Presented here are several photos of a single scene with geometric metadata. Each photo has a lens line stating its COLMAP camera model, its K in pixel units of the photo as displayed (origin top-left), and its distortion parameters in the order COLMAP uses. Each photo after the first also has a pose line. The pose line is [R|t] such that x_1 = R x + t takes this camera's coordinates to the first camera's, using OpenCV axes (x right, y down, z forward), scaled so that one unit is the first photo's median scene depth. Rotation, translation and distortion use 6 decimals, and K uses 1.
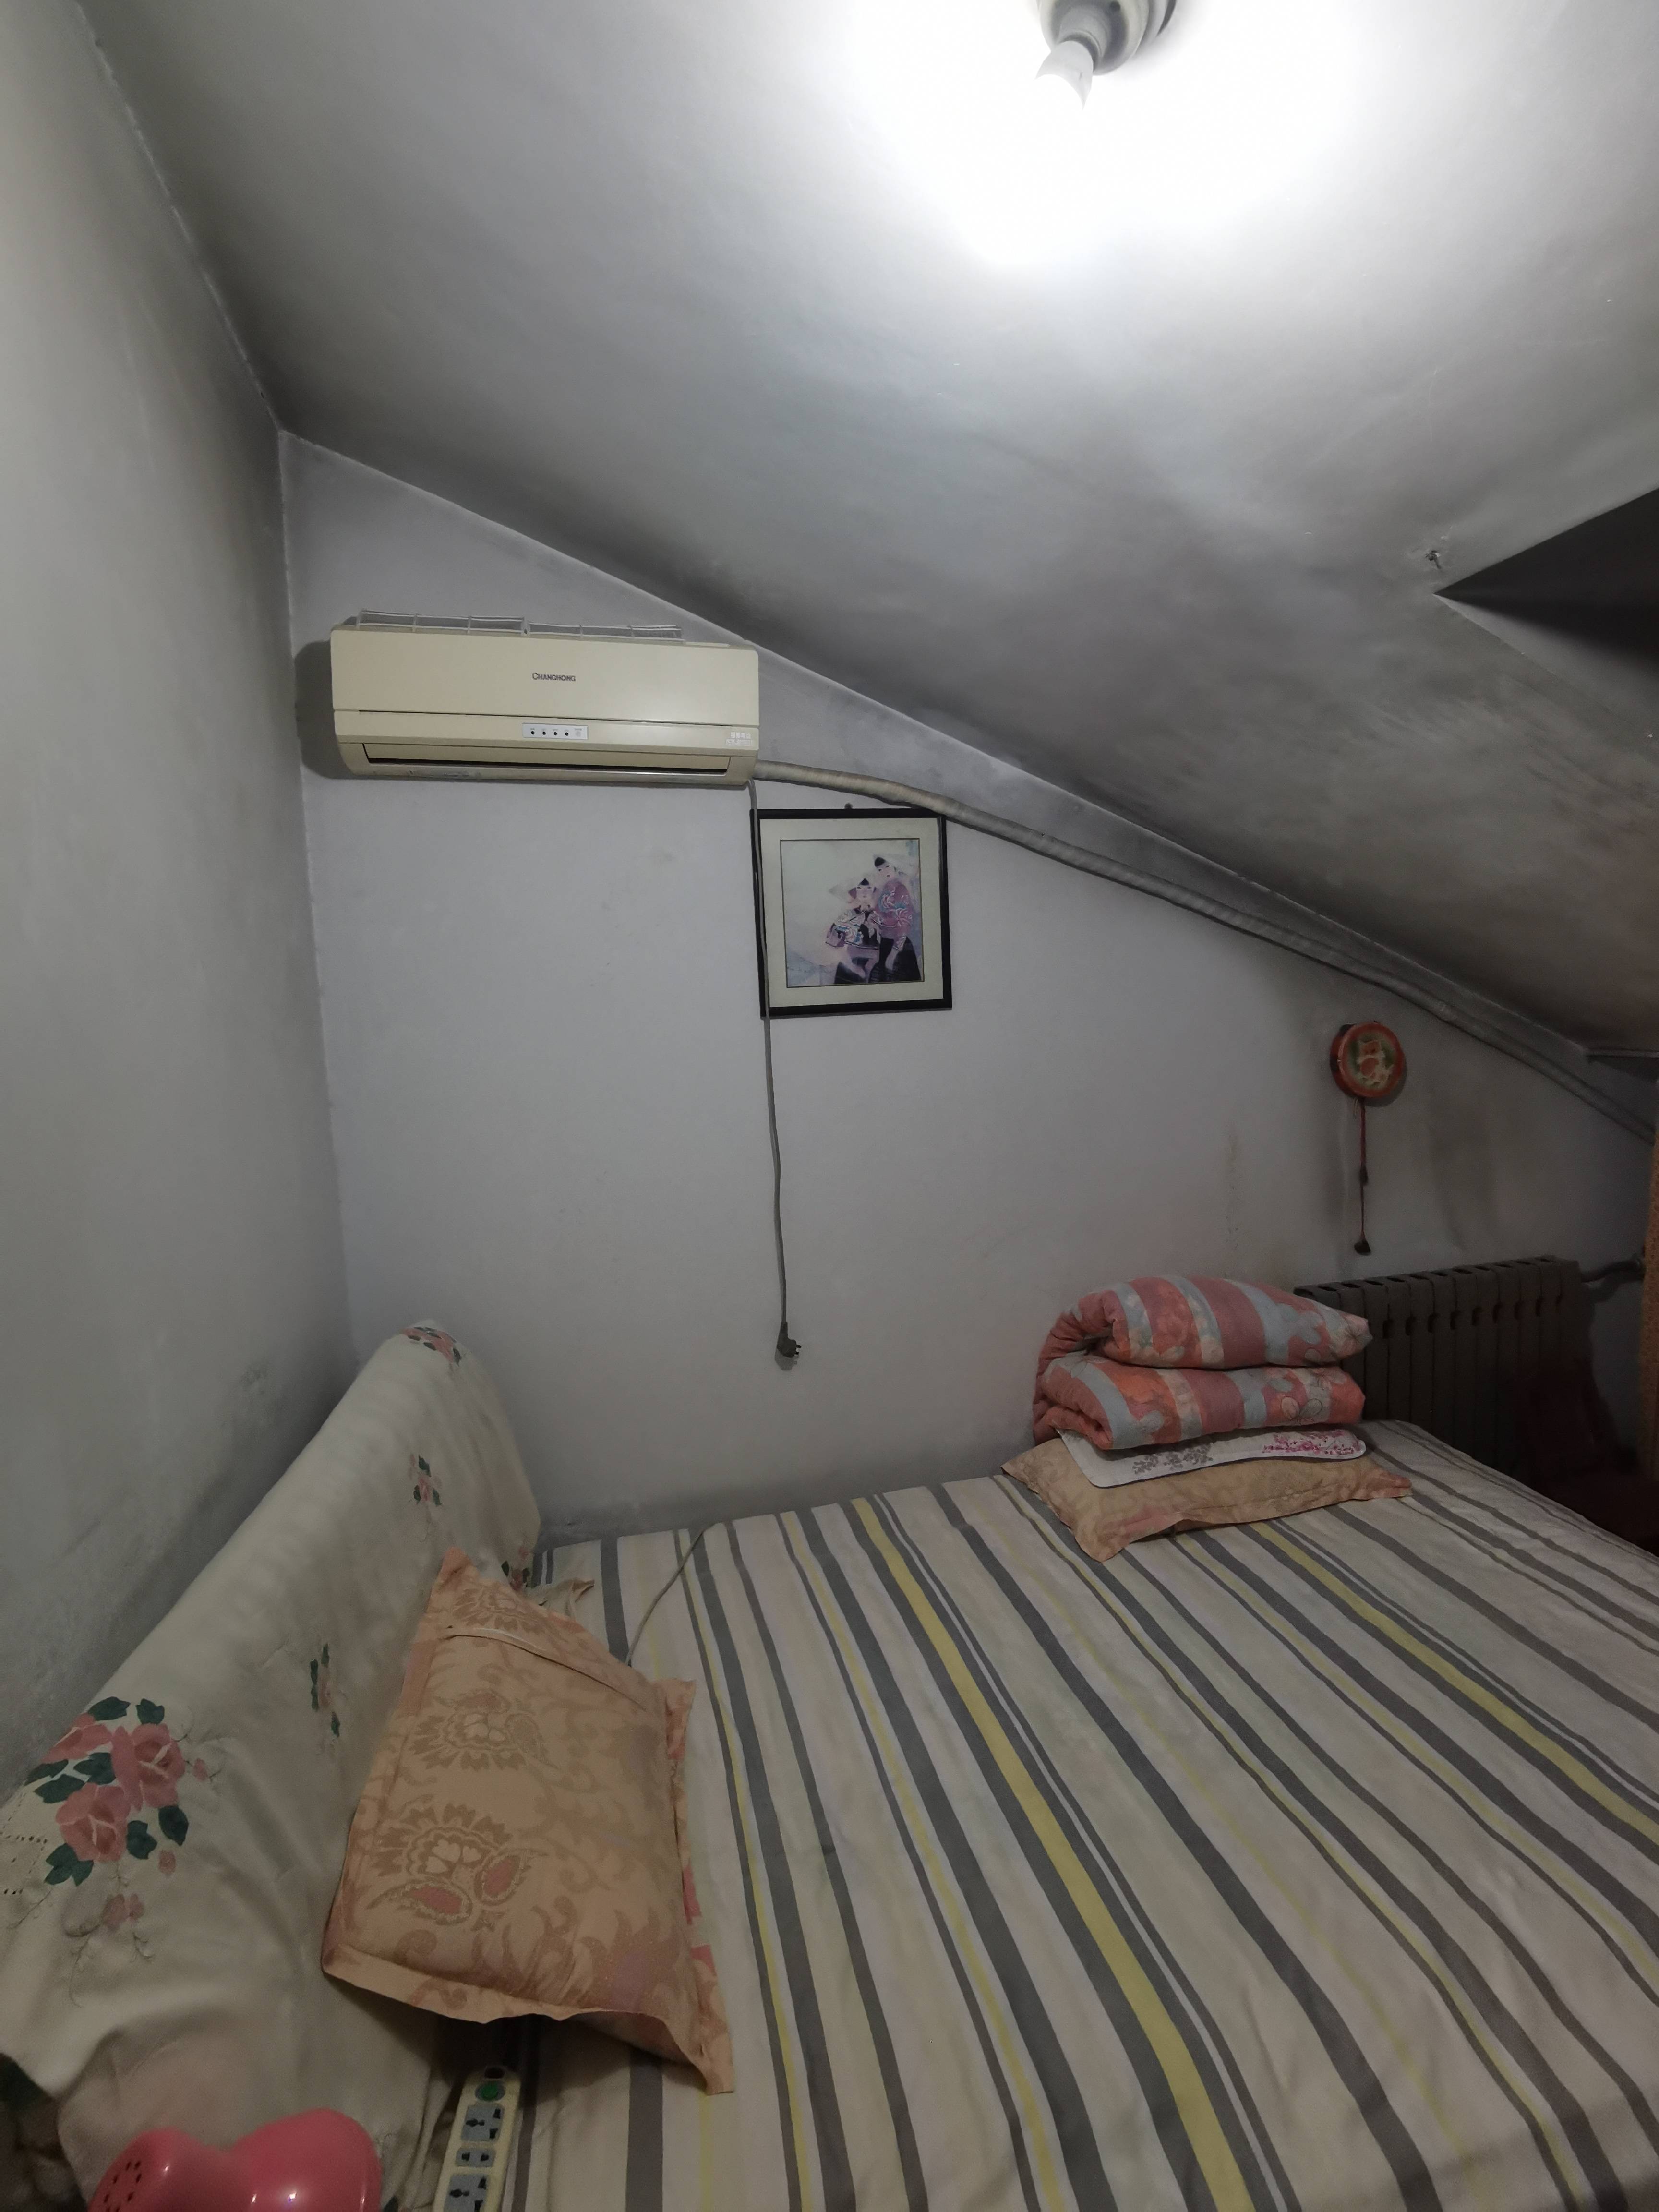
lens RADIAL K [[1094.3, 0, 840.0], [0, 1094.3, 1102.0], [0, 0, 1]] dist [-0.017218, -0.014586]
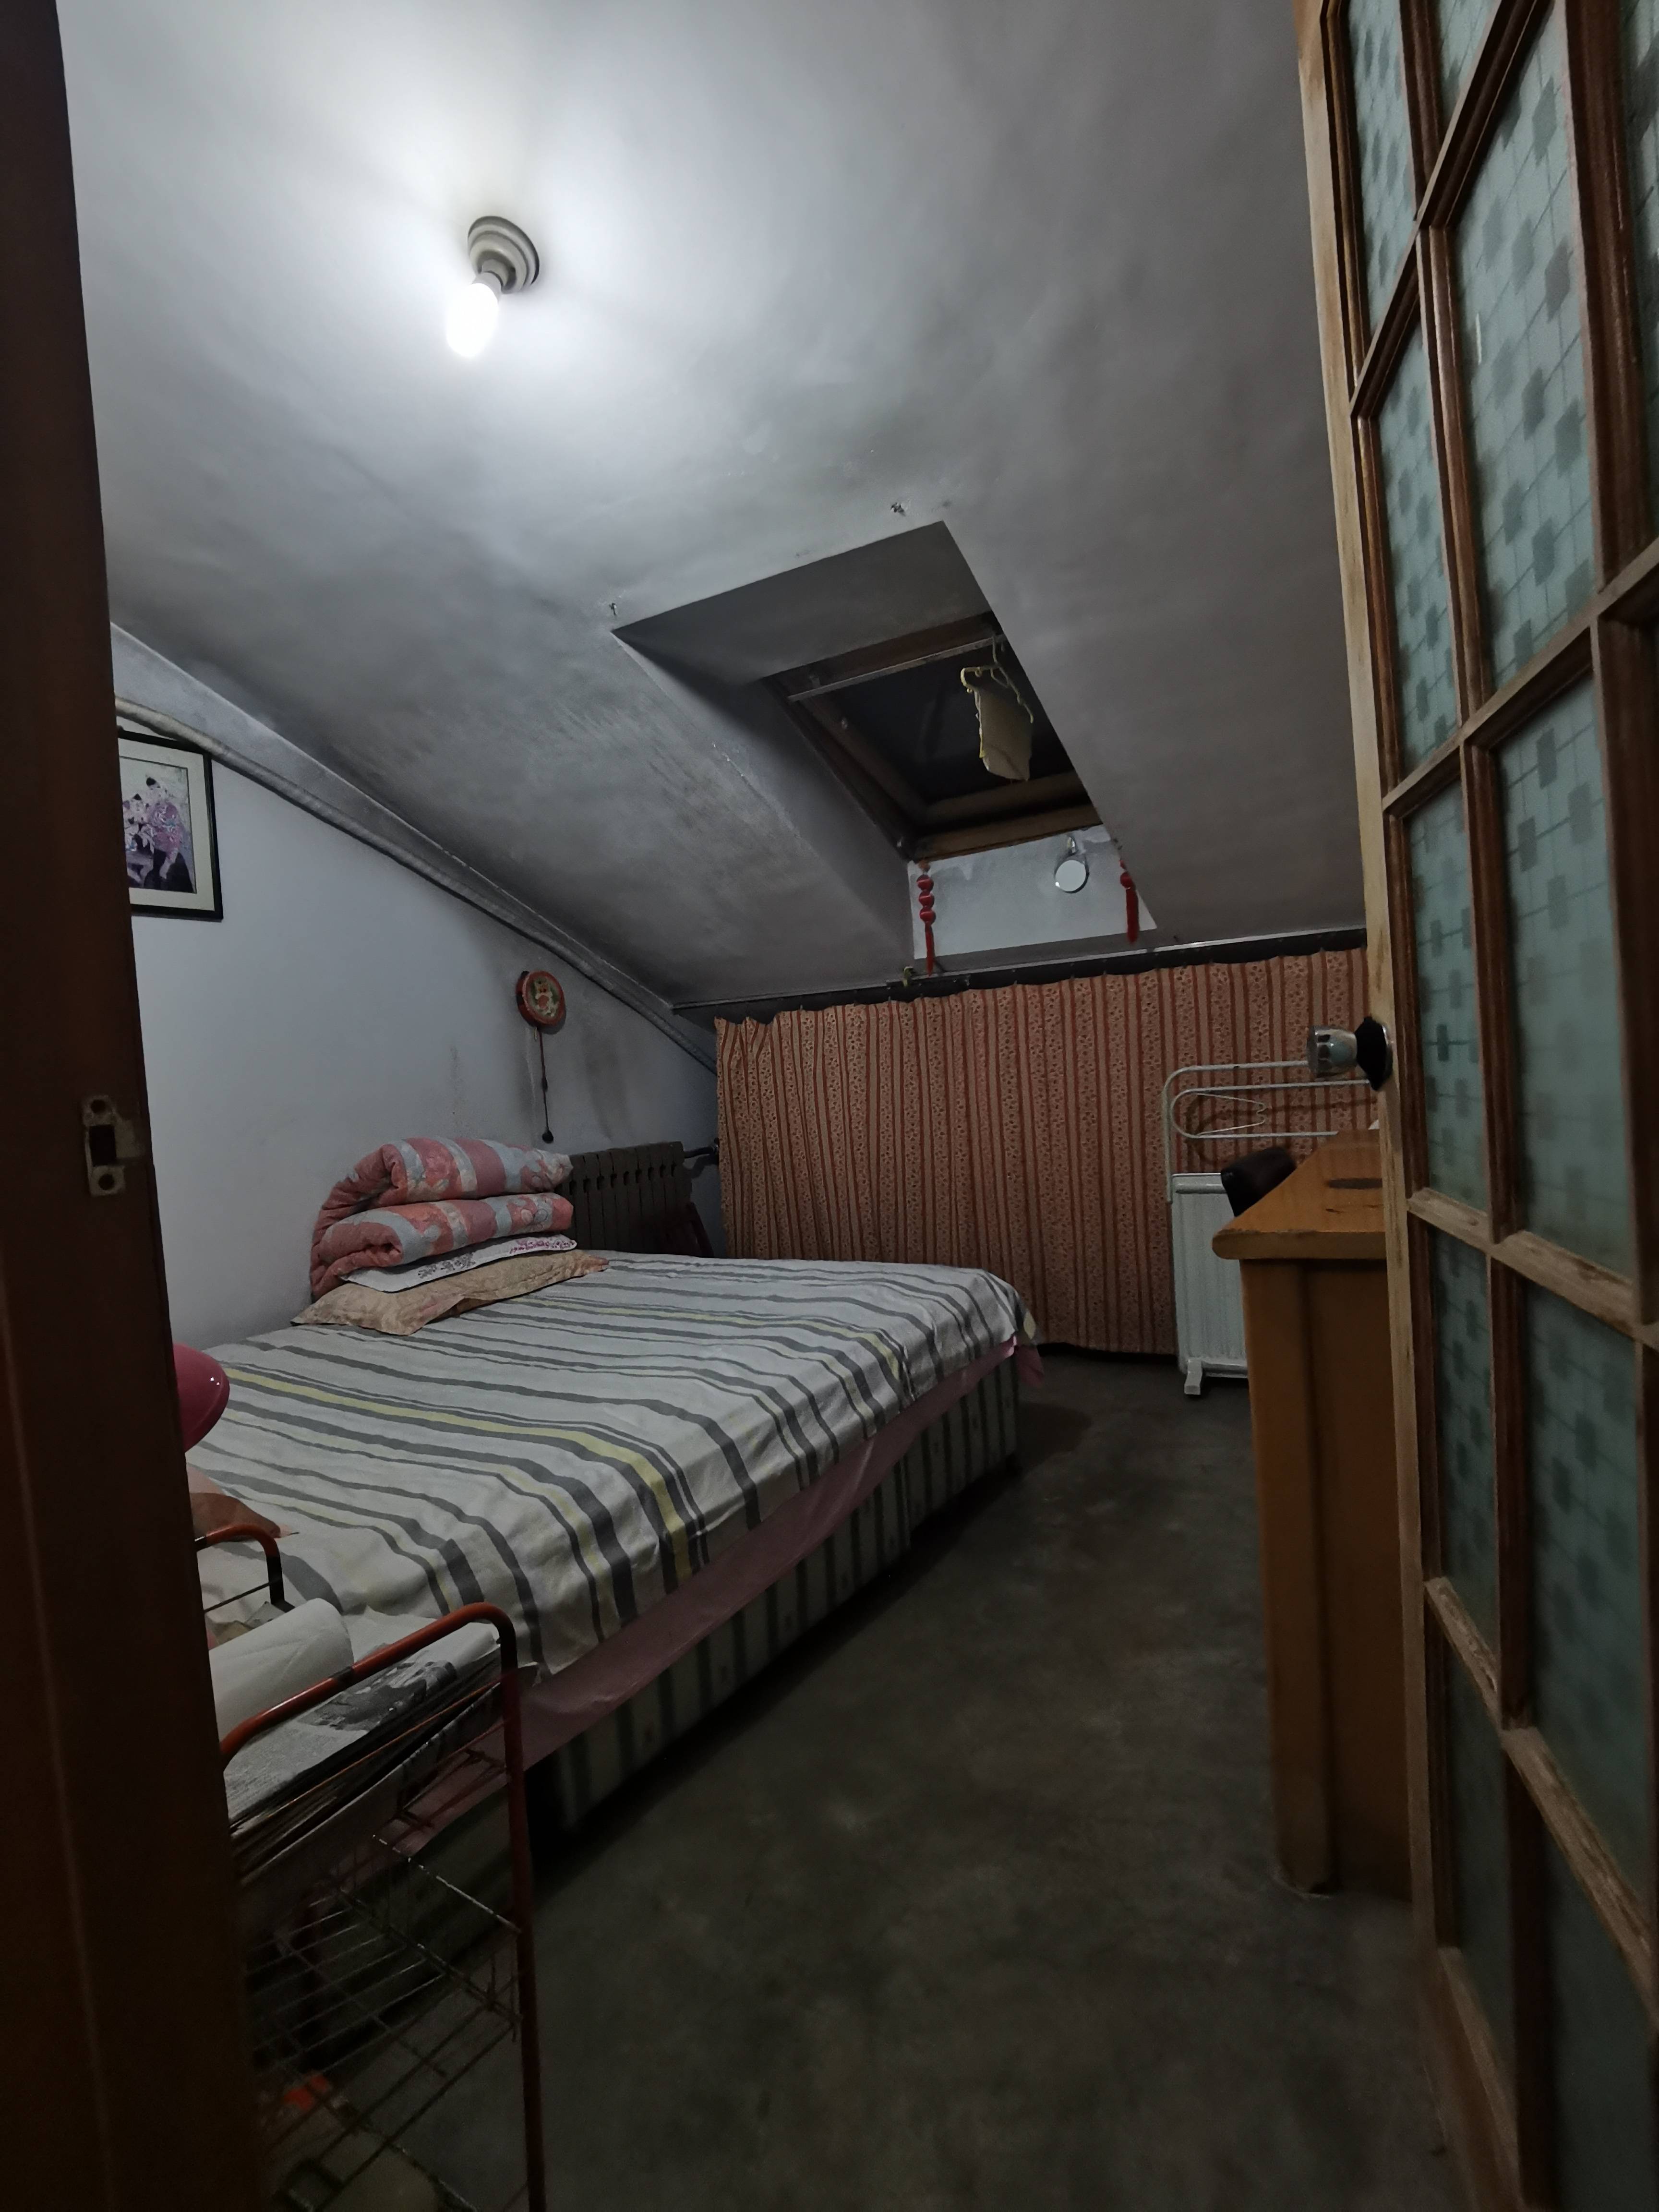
lens RADIAL K [[1094.3, 0, 817.9], [0, 1094.3, 1108.3], [0, 0, 1]] dist [-0.017218, -0.014586]
pose [[0.716104, -0.028309, 0.697419, -0.263289], [0.093054, 0.994130, -0.055195, 0.243032], [-0.691763, 0.104423, 0.714535, -0.233449]]
